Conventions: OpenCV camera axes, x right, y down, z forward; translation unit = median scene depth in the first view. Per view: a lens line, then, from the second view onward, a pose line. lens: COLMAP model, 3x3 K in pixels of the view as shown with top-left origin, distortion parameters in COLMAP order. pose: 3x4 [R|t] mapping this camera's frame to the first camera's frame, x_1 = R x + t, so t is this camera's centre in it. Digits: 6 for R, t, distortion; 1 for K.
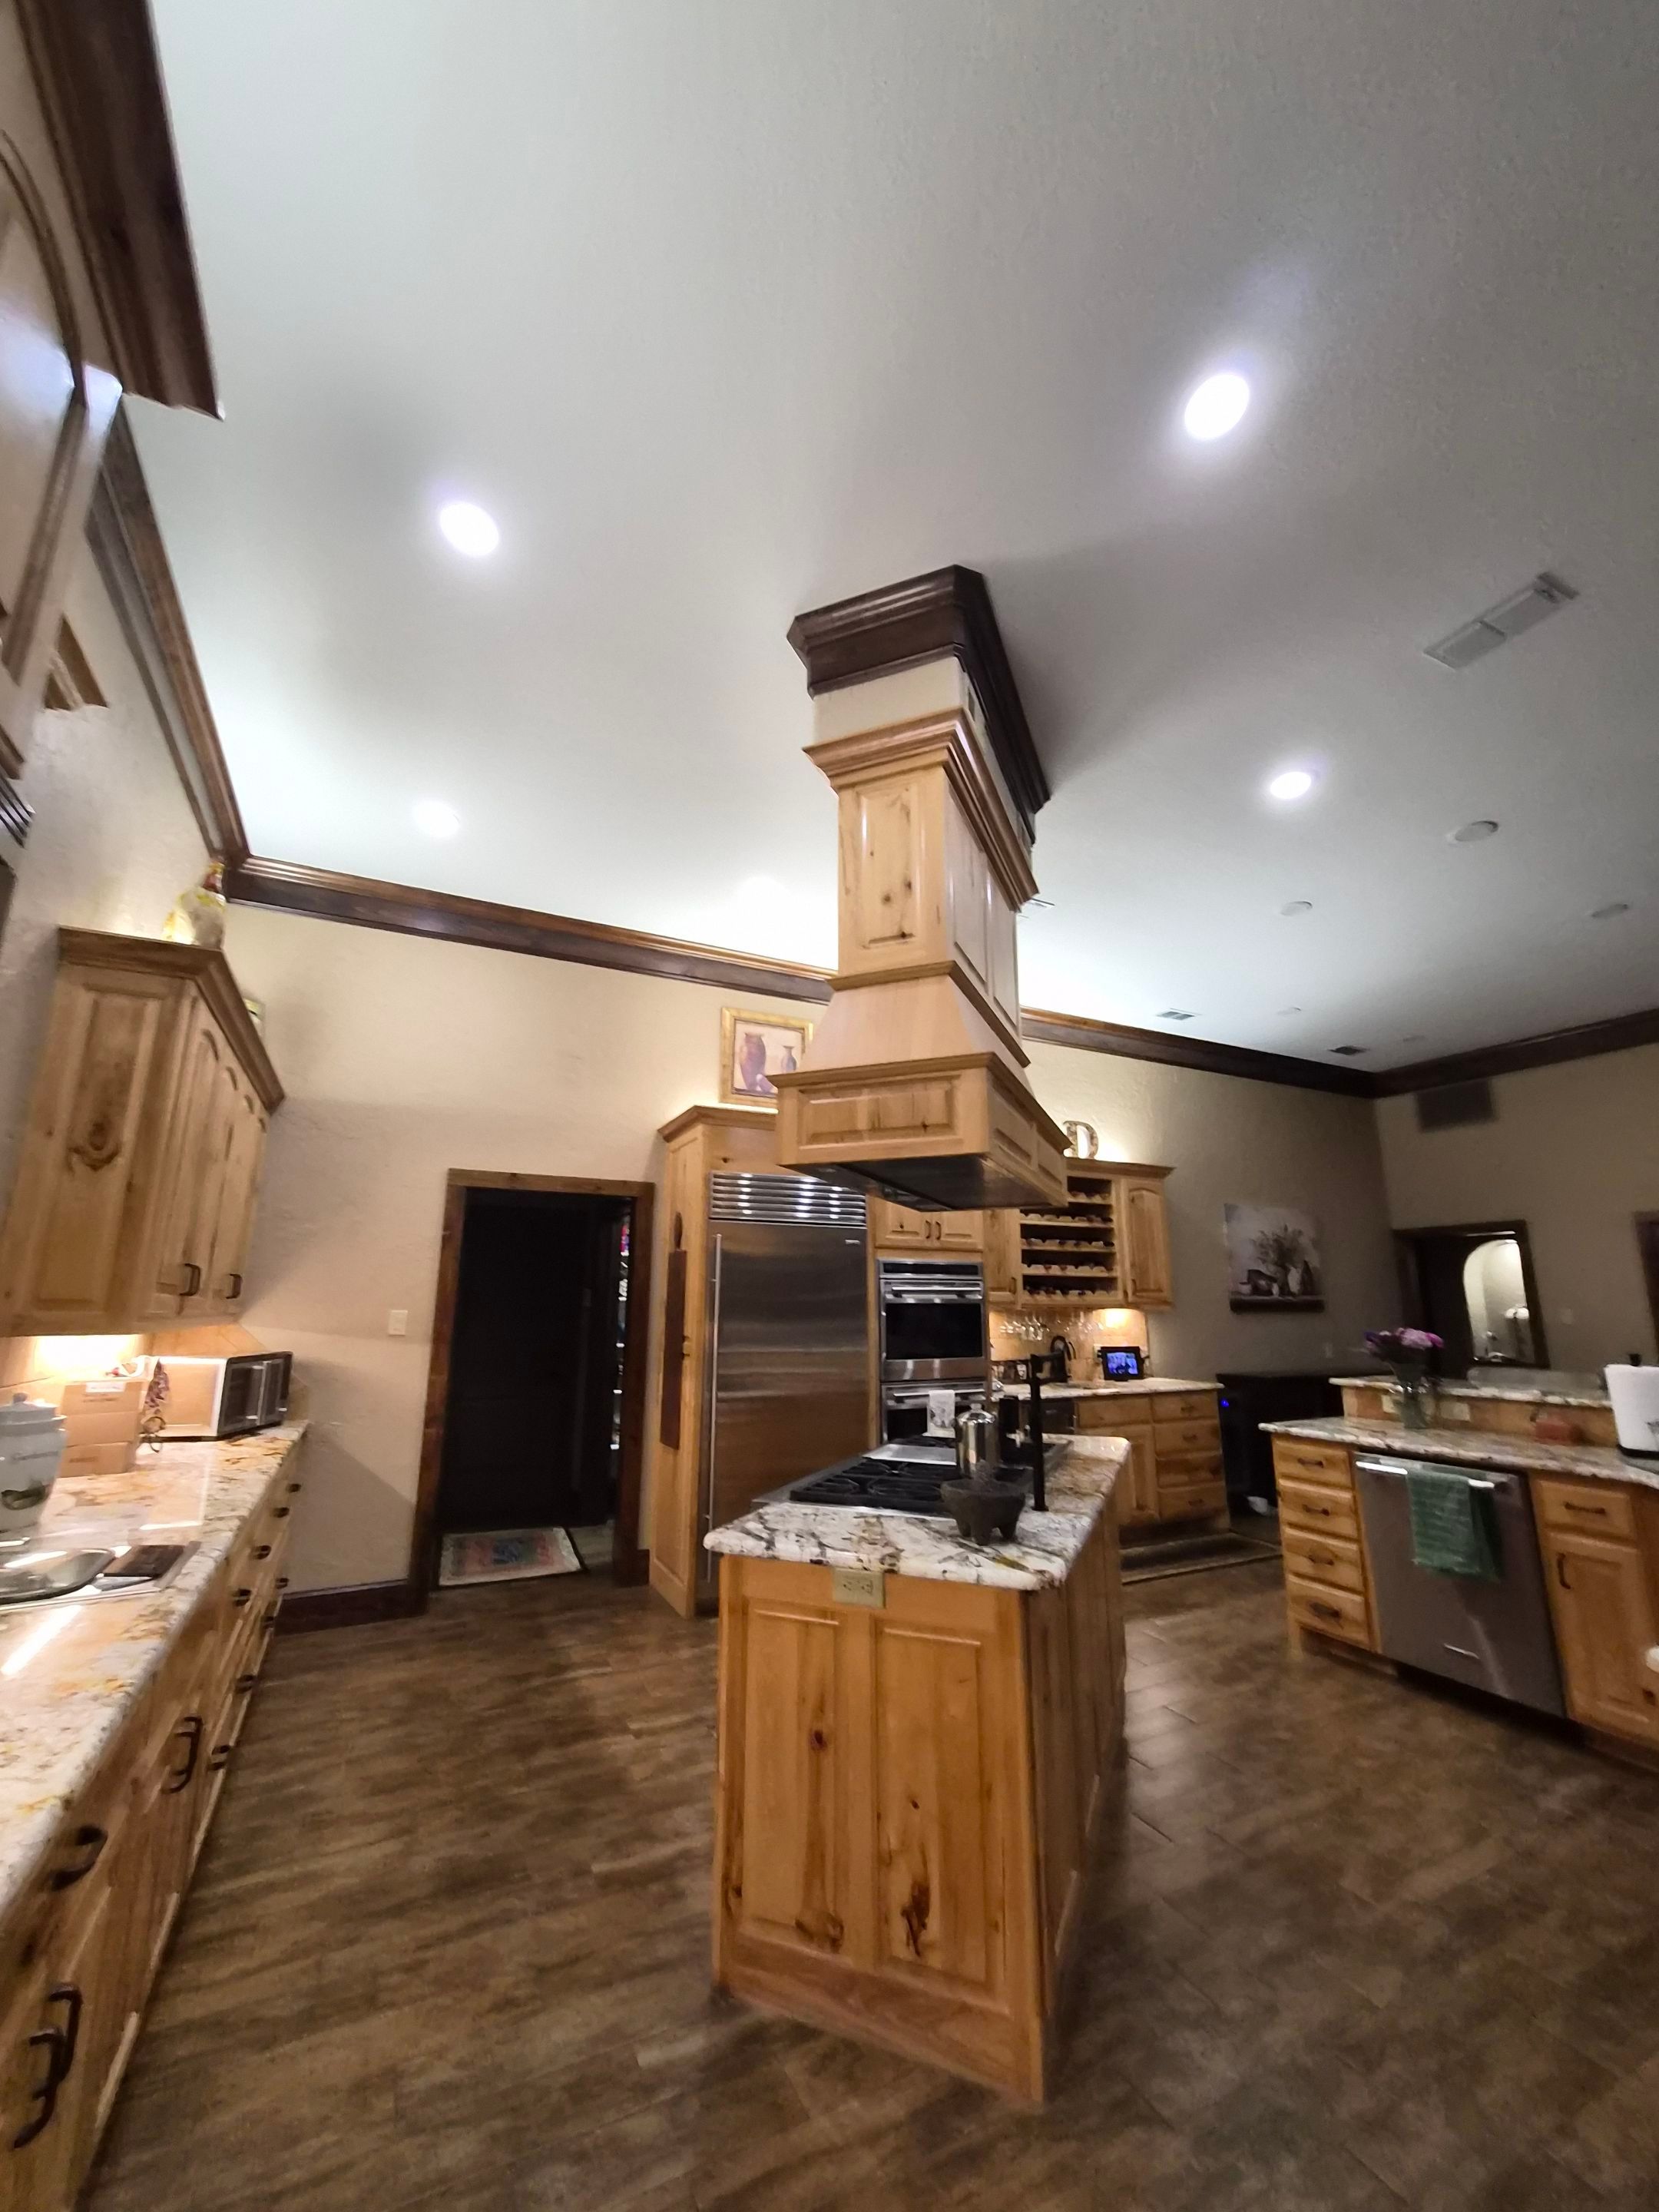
lens RADIAL K [[861.3, 0, 845.2], [0, 861.3, 1106.3], [0, 0, 1]] dist [-0.008973, 0.001330]
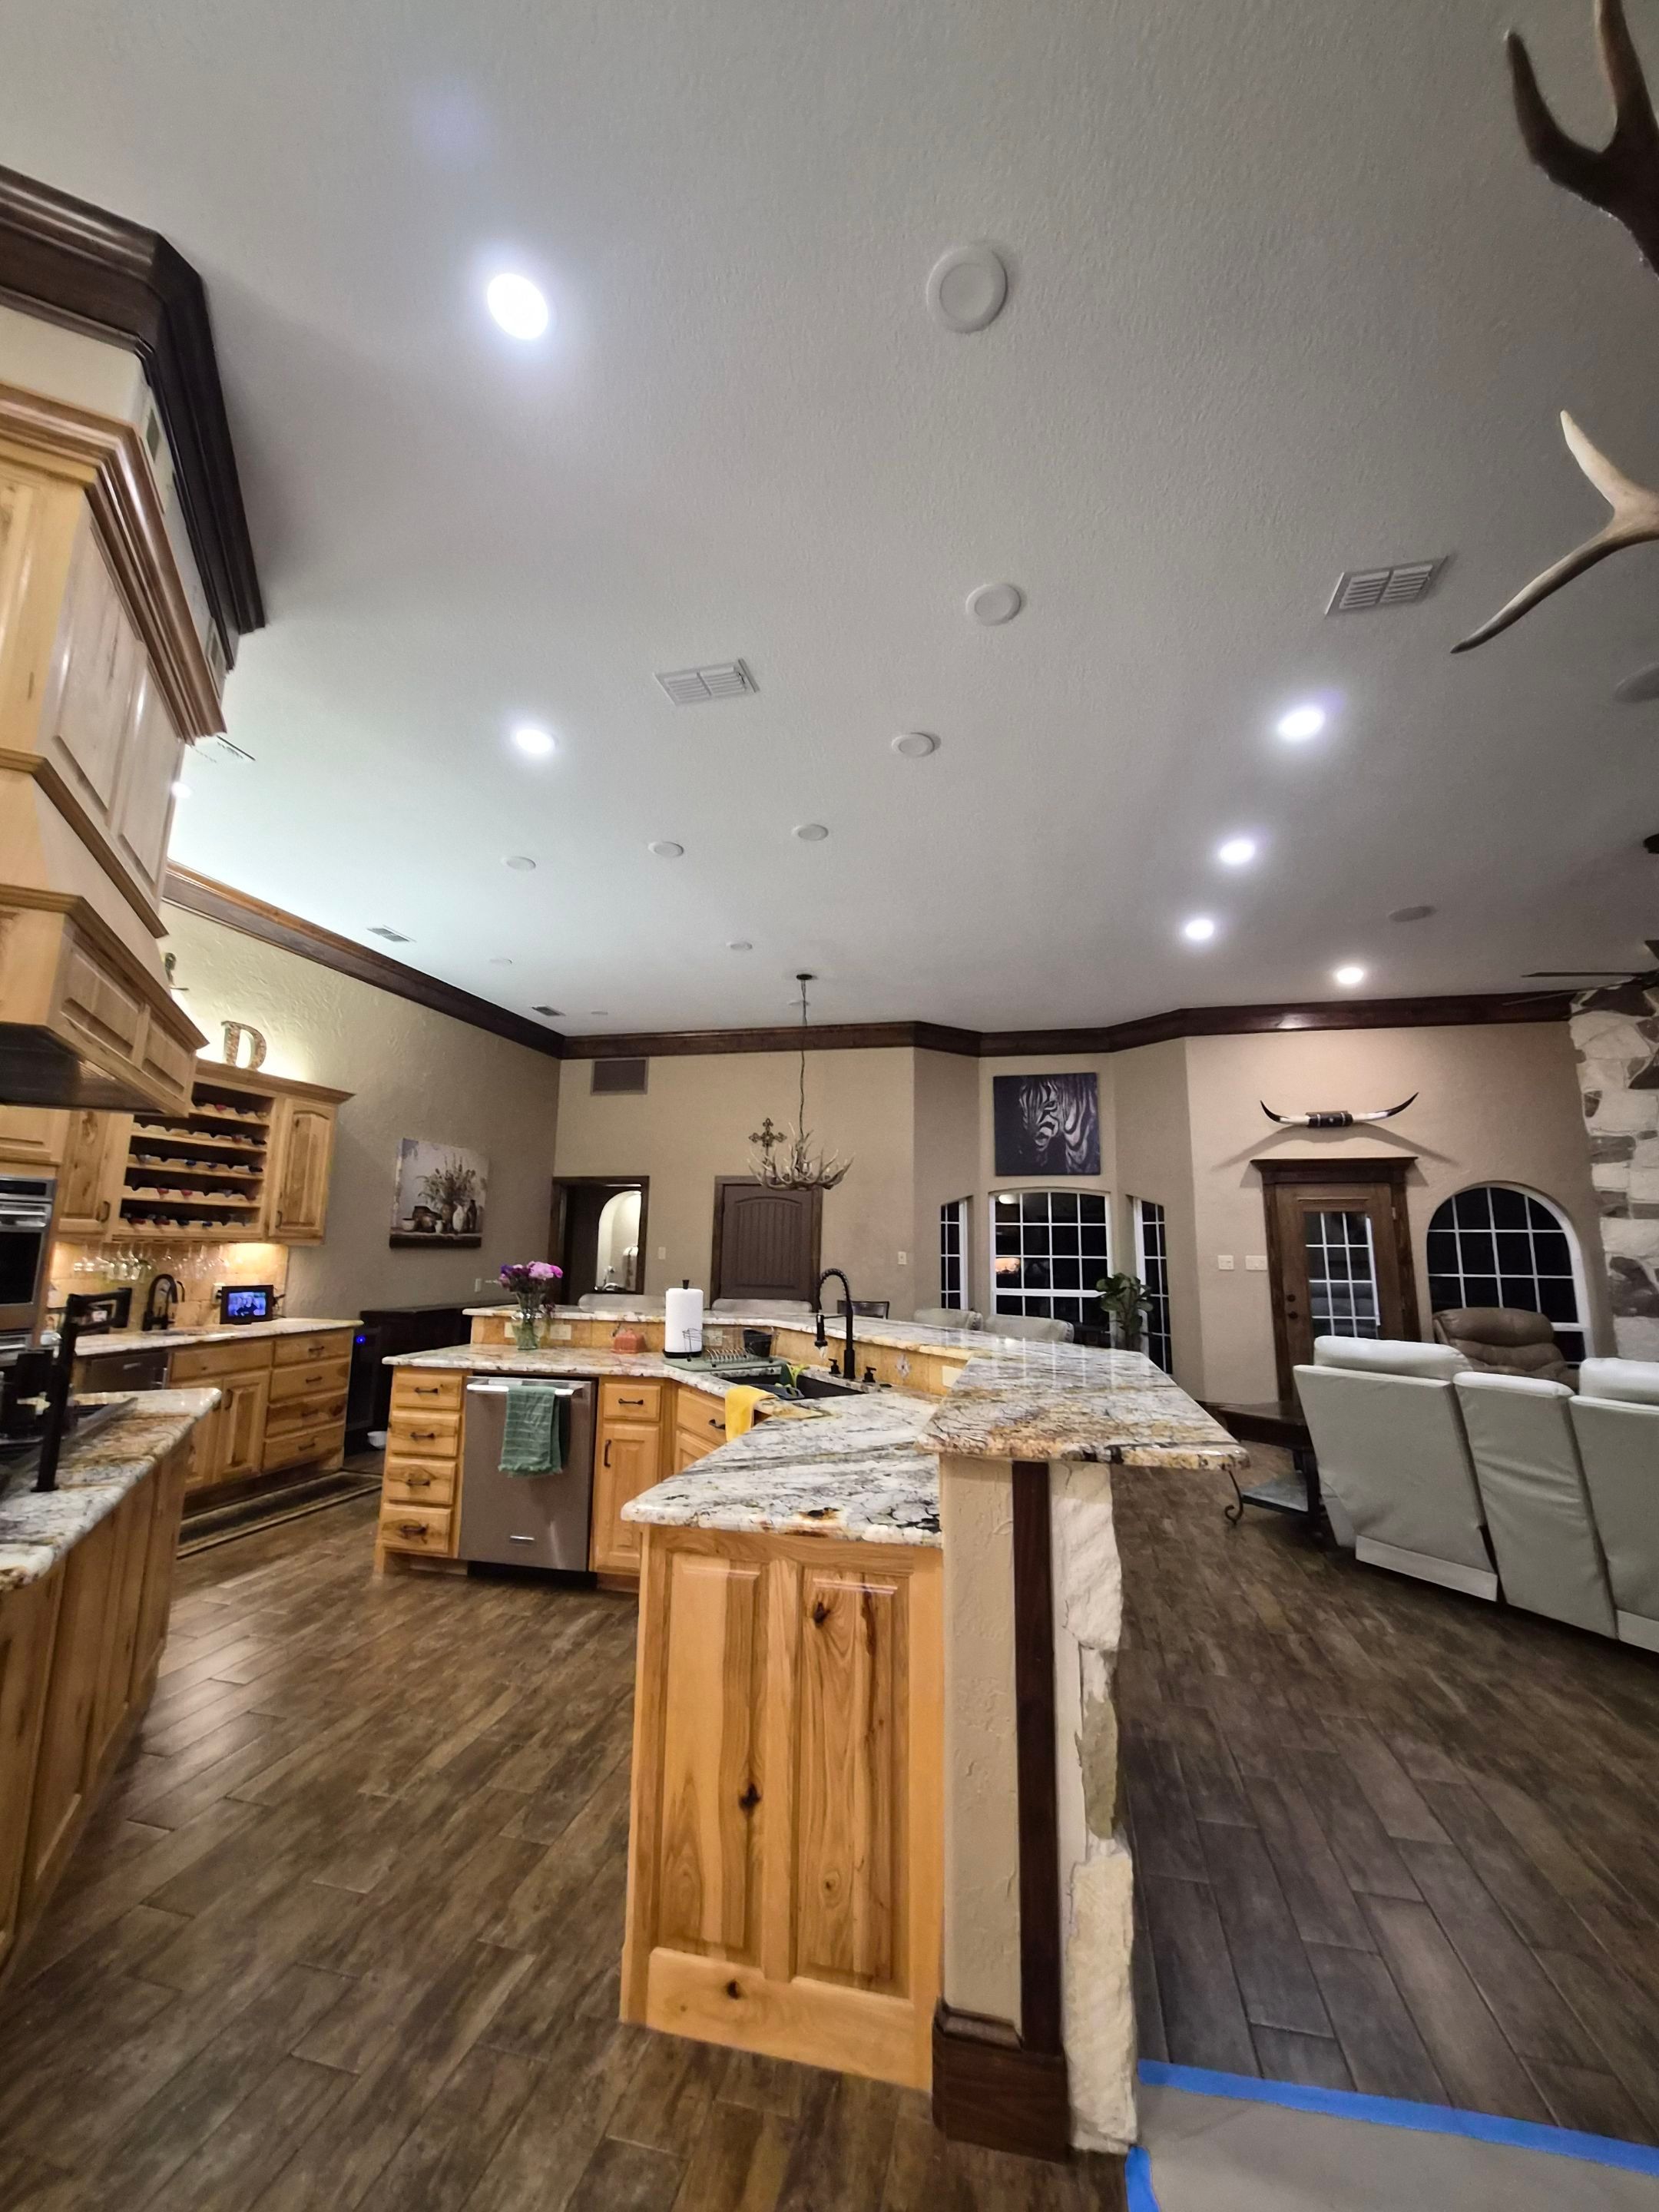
lens RADIAL K [[861.3, 0, 843.3], [0, 861.3, 1102.8], [0, 0, 1]] dist [-0.008973, 0.001330]
pose [[0.636566, 0.134267, 0.759445, 0.032802], [-0.183673, 0.982788, -0.019798, 0.003756], [-0.749032, -0.126887, 0.650270, -0.002054]]
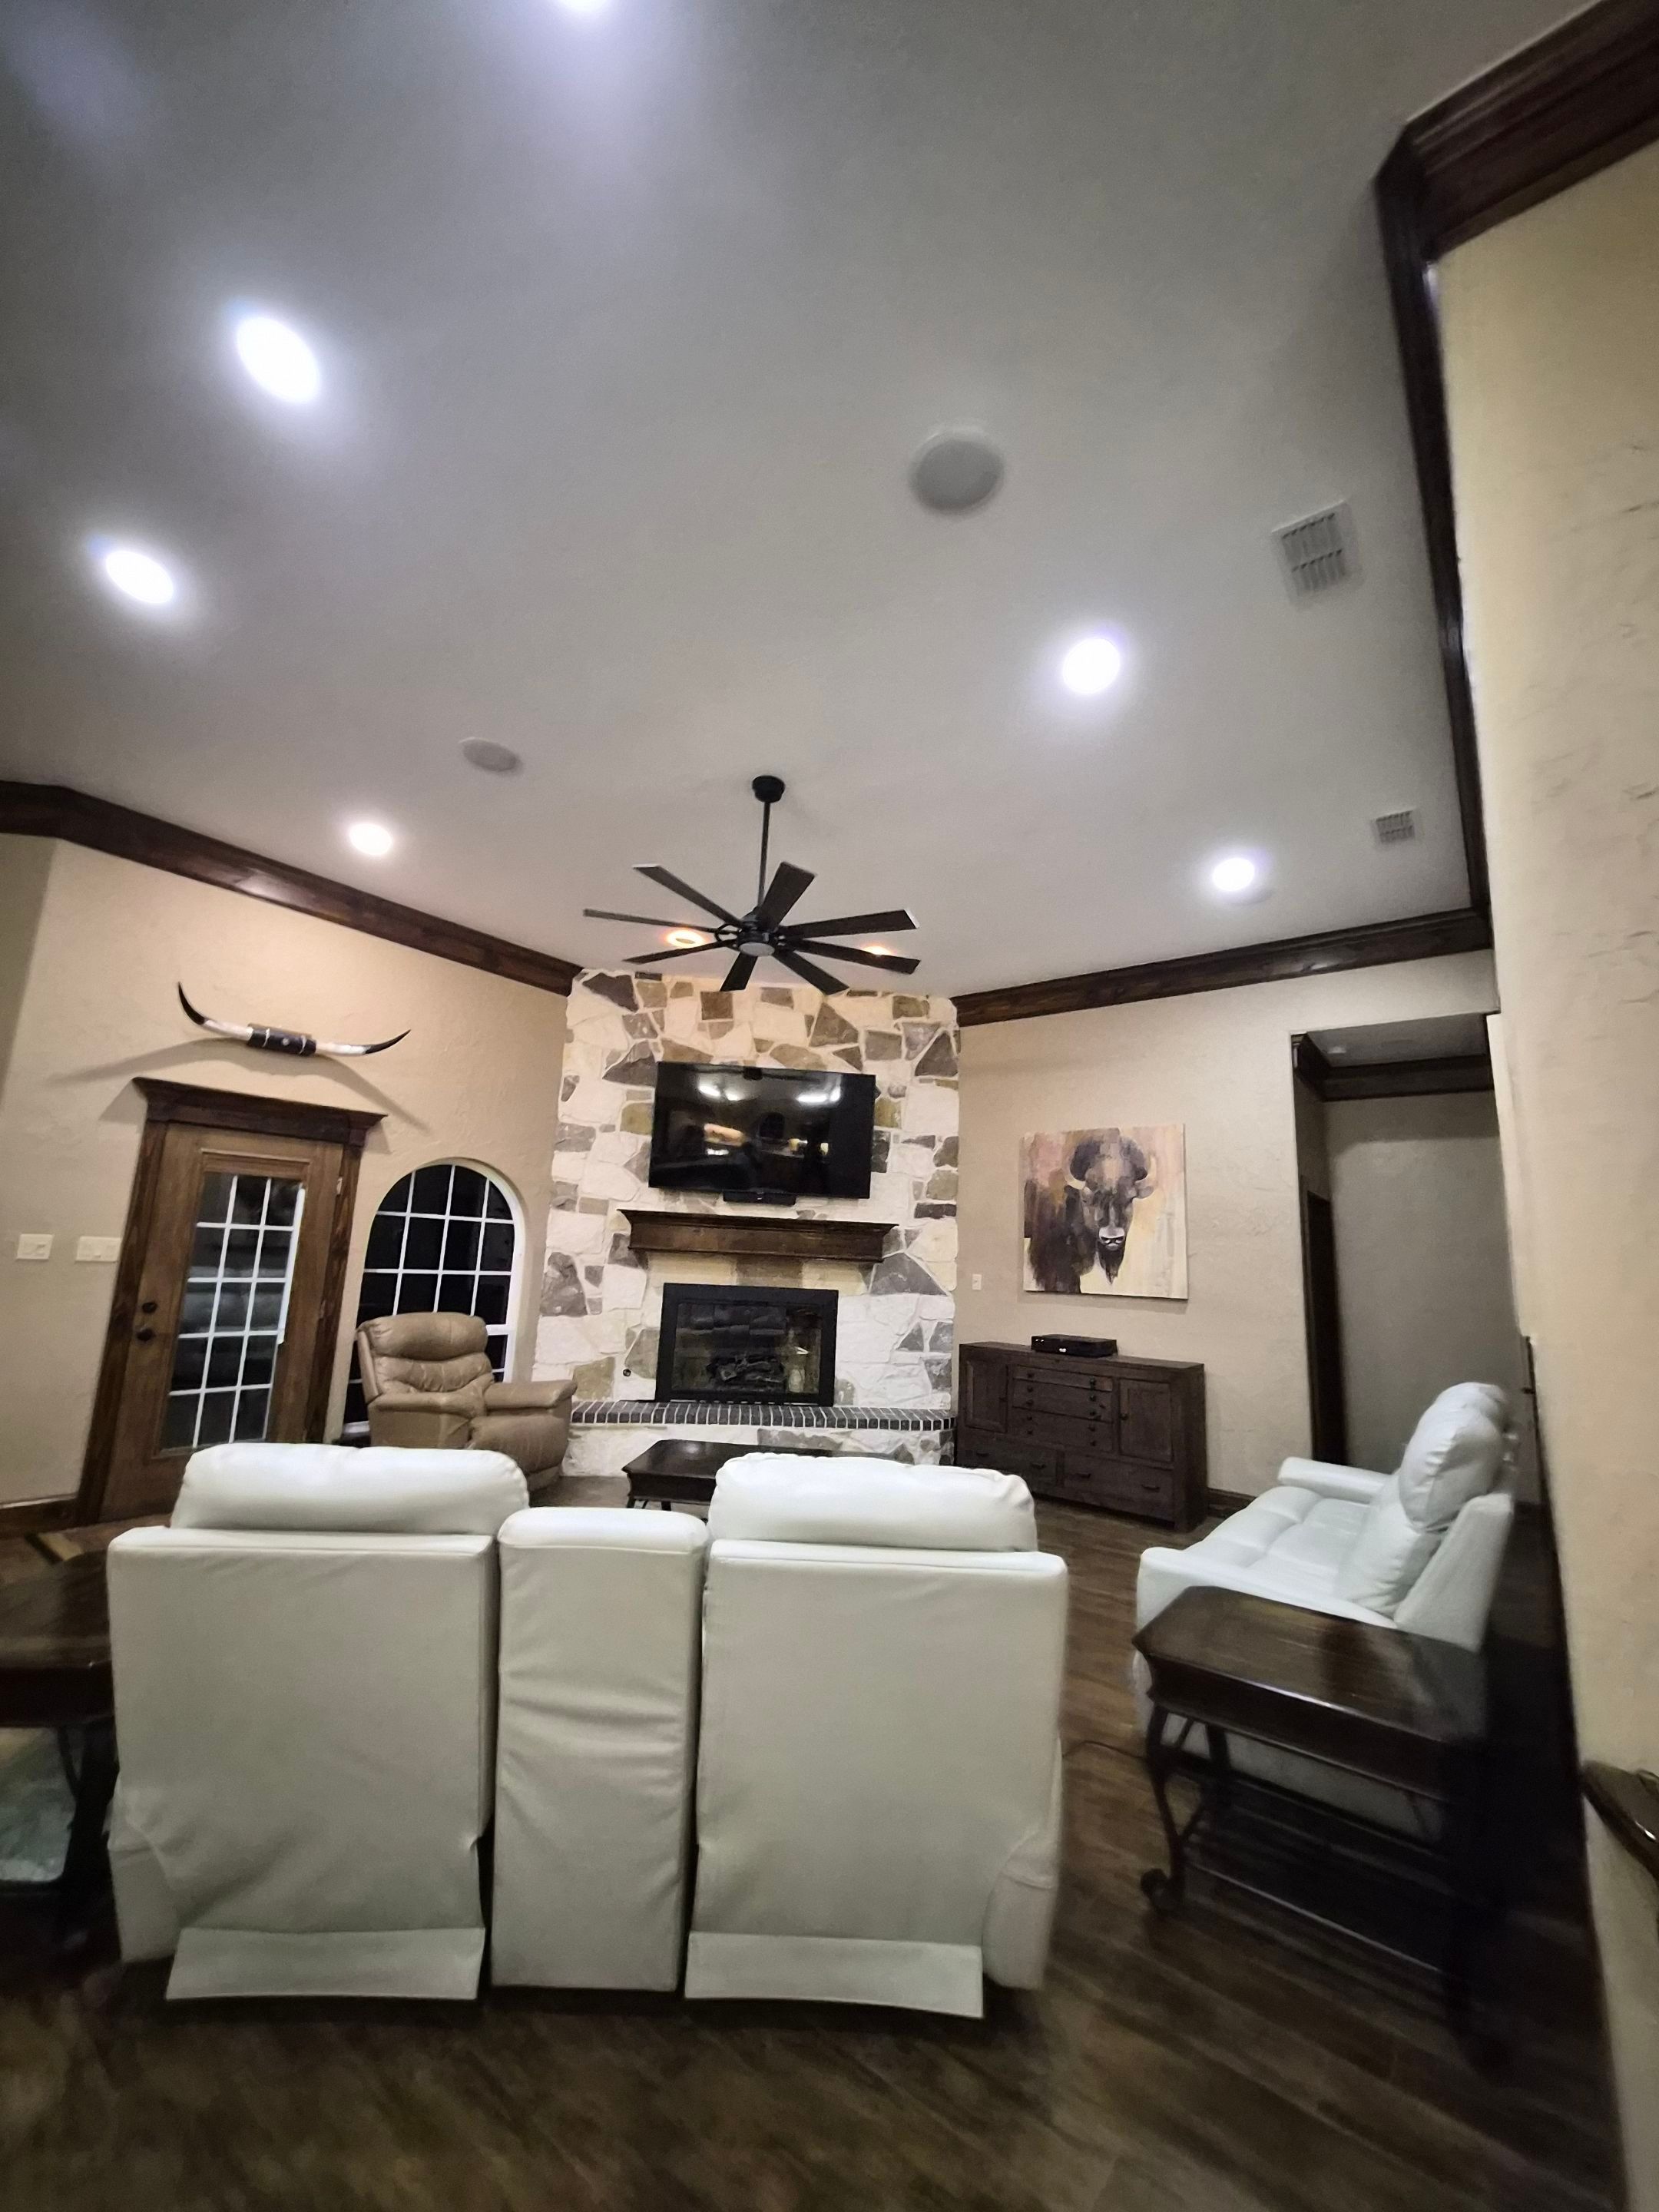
lens RADIAL K [[861.3, 0, 830.5], [0, 861.3, 1100.2], [0, 0, 1]] dist [-0.008973, 0.001330]
pose [[-0.427537, 0.144349, 0.892399, 0.862524], [-0.247479, 0.930768, -0.269120, 0.037692], [-0.869463, -0.335909, -0.362214, 0.187652]]
